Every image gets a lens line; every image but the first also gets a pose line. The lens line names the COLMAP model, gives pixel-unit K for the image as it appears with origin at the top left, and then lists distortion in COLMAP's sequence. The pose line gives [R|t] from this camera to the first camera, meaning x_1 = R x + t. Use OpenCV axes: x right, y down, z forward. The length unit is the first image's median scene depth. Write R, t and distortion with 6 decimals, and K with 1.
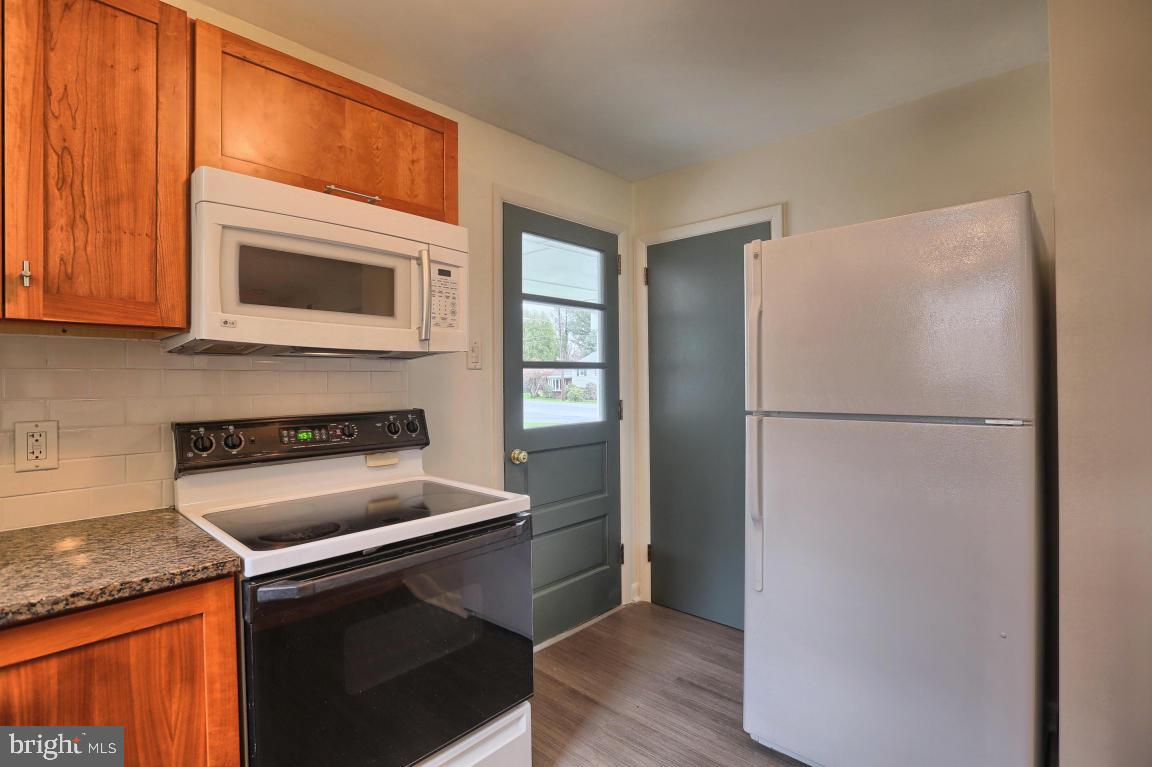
lens RADIAL K [[558.6, 0, 578.2], [0, 558.6, 383.6], [0, 0, 1]] dist [-0.017239, 0.002071]
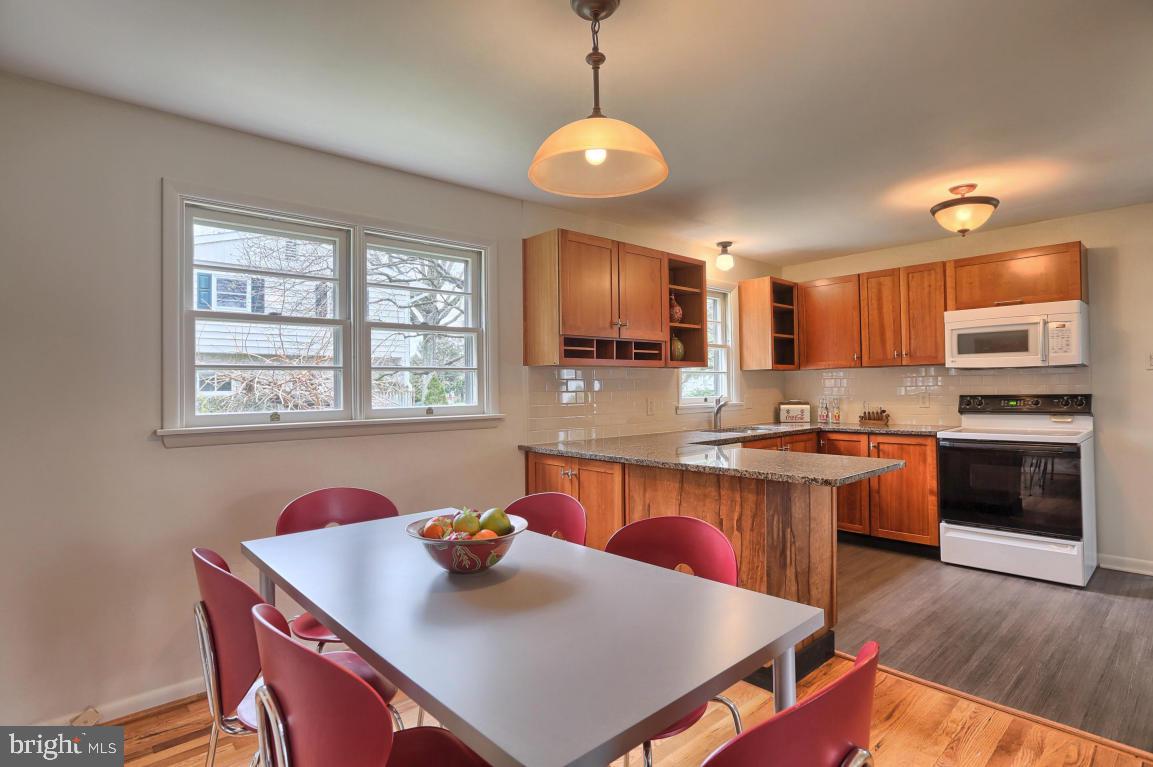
lens RADIAL K [[587.2, 0, 589.6], [0, 587.2, 365.0], [0, 0, 1]] dist [-0.012900, 0.003795]
pose [[-0.059267, -0.025782, -0.997909, 2.140612], [0.013103, 0.999560, -0.026603, -0.025323], [0.998156, -0.014652, -0.058903, -0.640459]]
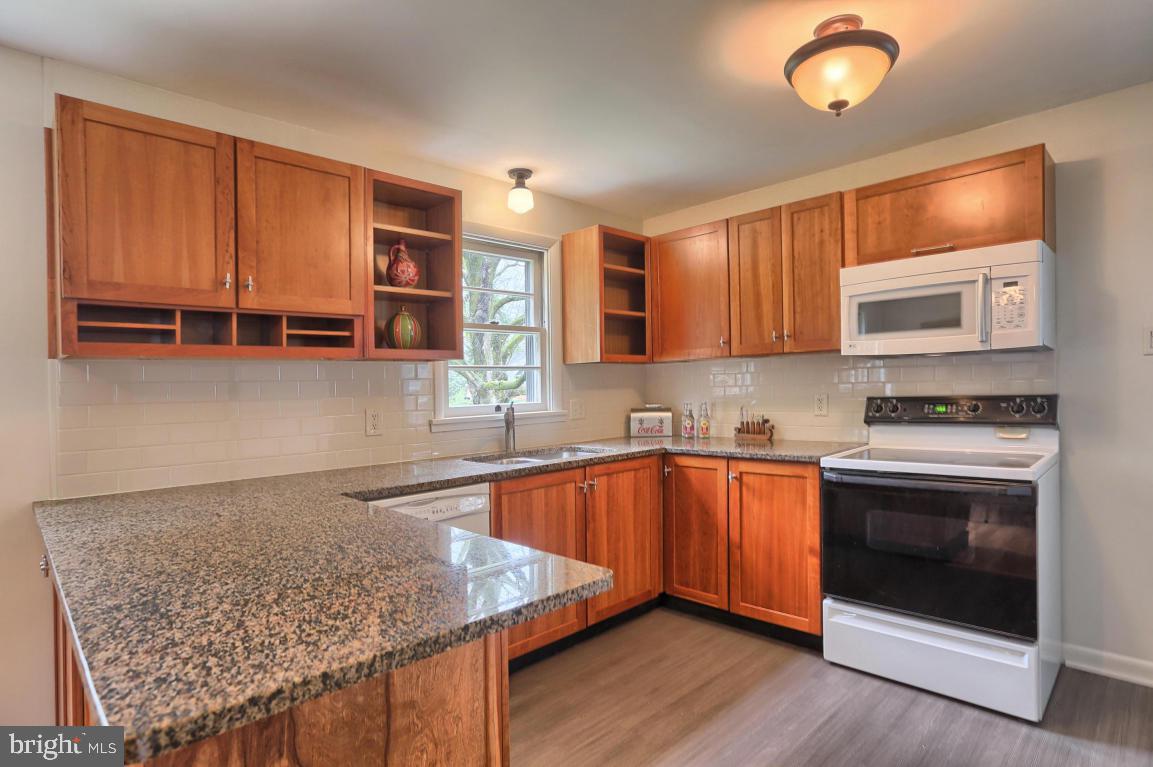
lens RADIAL K [[600.1, 0, 581.1], [0, 600.1, 385.1], [0, 0, 1]] dist [-0.025087, 0.004187]
pose [[-0.032213, 0.011057, -0.999420, 1.195900], [0.026066, 0.999608, 0.010219, -0.013627], [0.999141, -0.025722, -0.032489, 0.090846]]
